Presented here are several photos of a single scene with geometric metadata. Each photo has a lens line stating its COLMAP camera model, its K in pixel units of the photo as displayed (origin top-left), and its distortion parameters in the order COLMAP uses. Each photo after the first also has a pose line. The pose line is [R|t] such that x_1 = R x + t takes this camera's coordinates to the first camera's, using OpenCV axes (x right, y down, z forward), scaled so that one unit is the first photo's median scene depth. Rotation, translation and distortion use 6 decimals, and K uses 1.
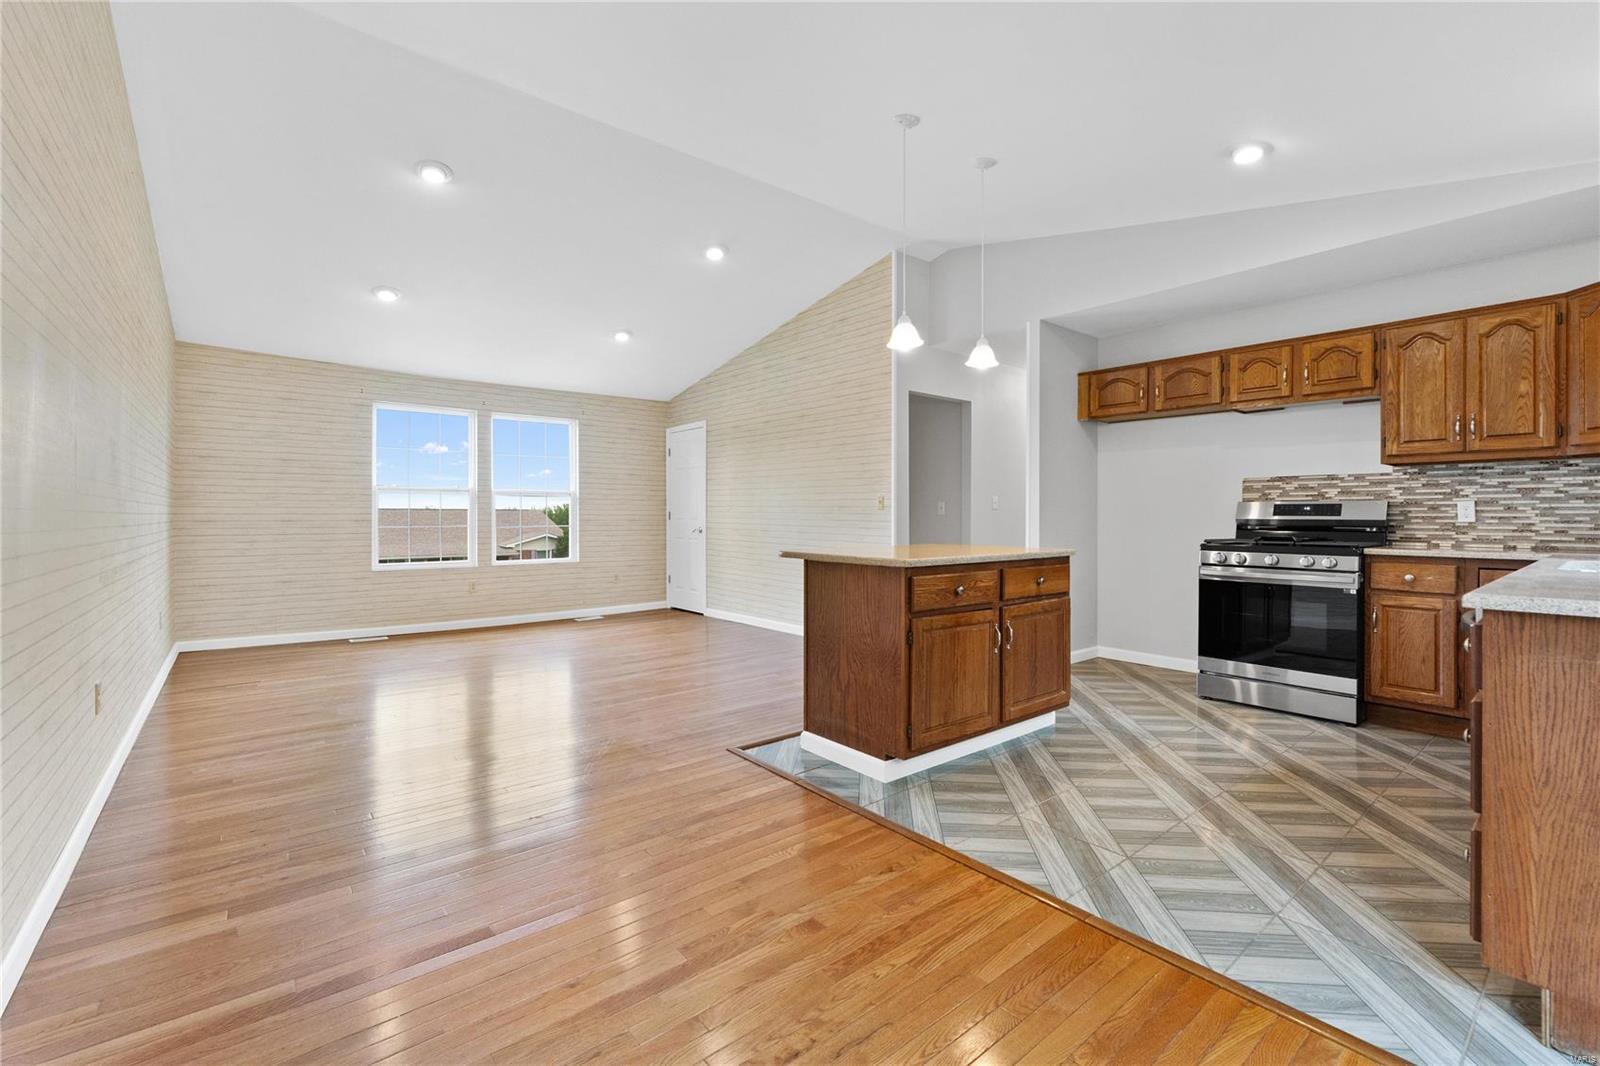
lens RADIAL K [[686.1, 0, 795.3], [0, 686.1, 519.9], [0, 0, 1]] dist [-0.008909, -0.000213]
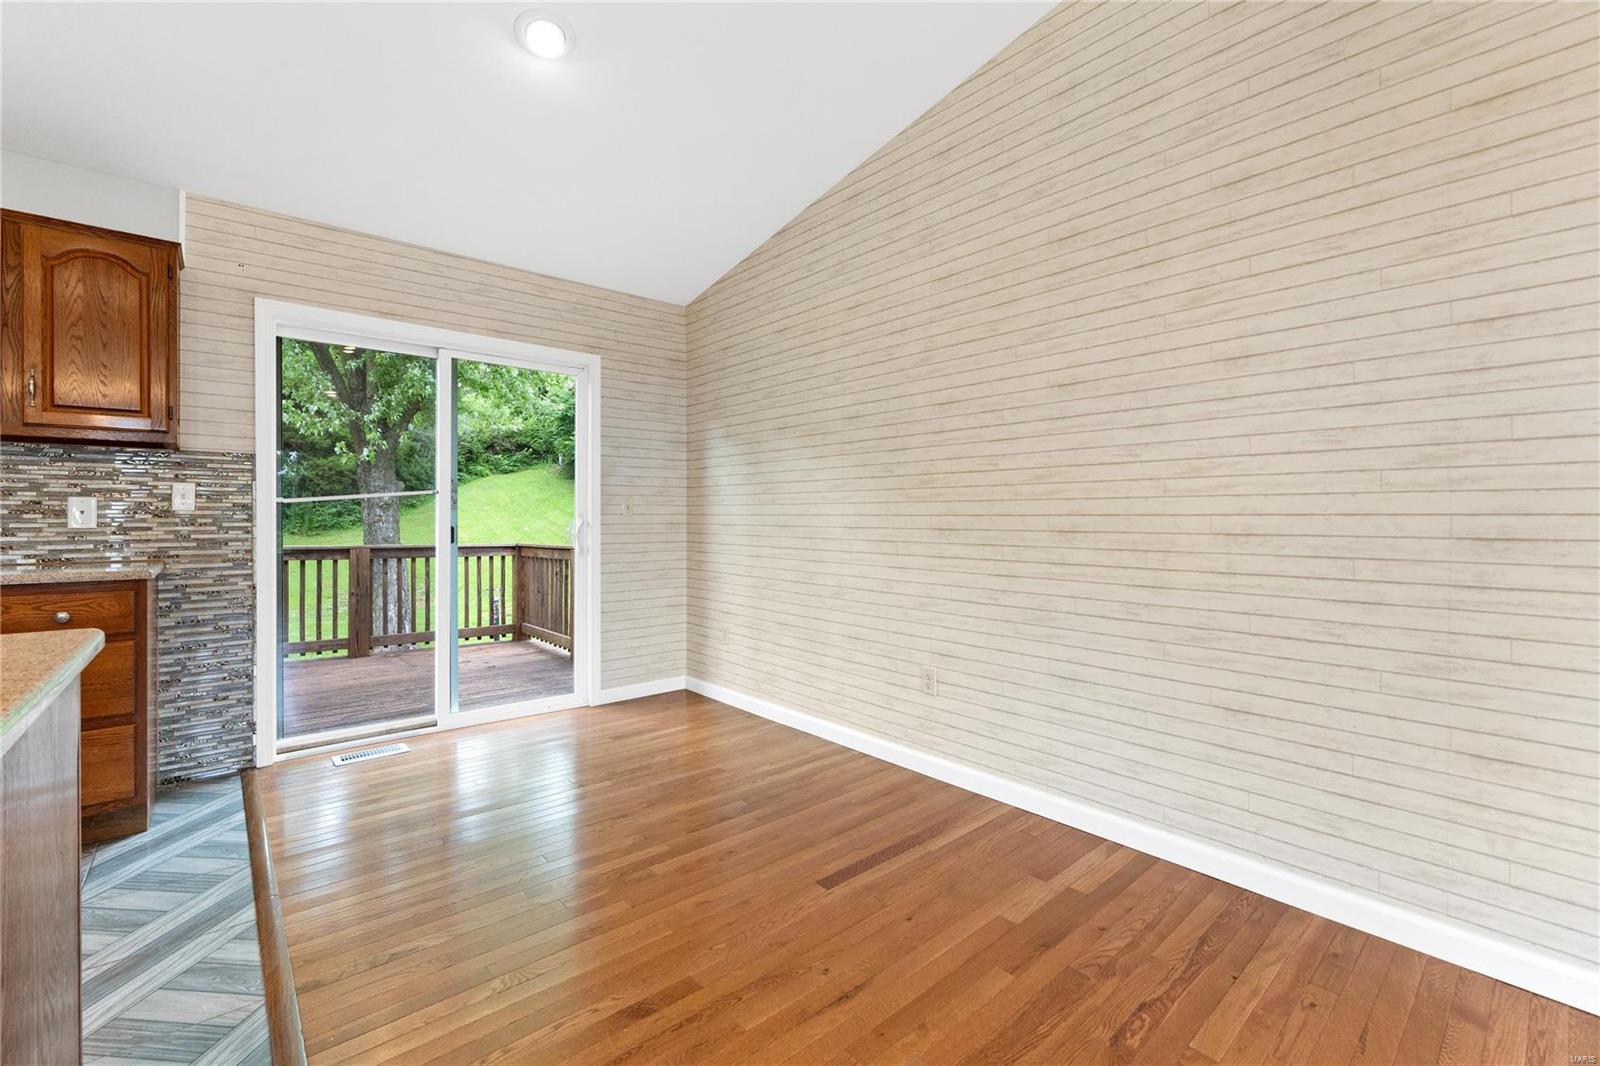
lens RADIAL K [[673.5, 0, 799.5], [0, 673.5, 519.7], [0, 0, 1]] dist [-0.008017, -0.000270]
pose [[-0.999281, 0.000016, -0.037909, -0.174549], [-0.000291, 0.999967, 0.008106, -0.007981], [0.037908, 0.008112, -0.999248, 1.007139]]
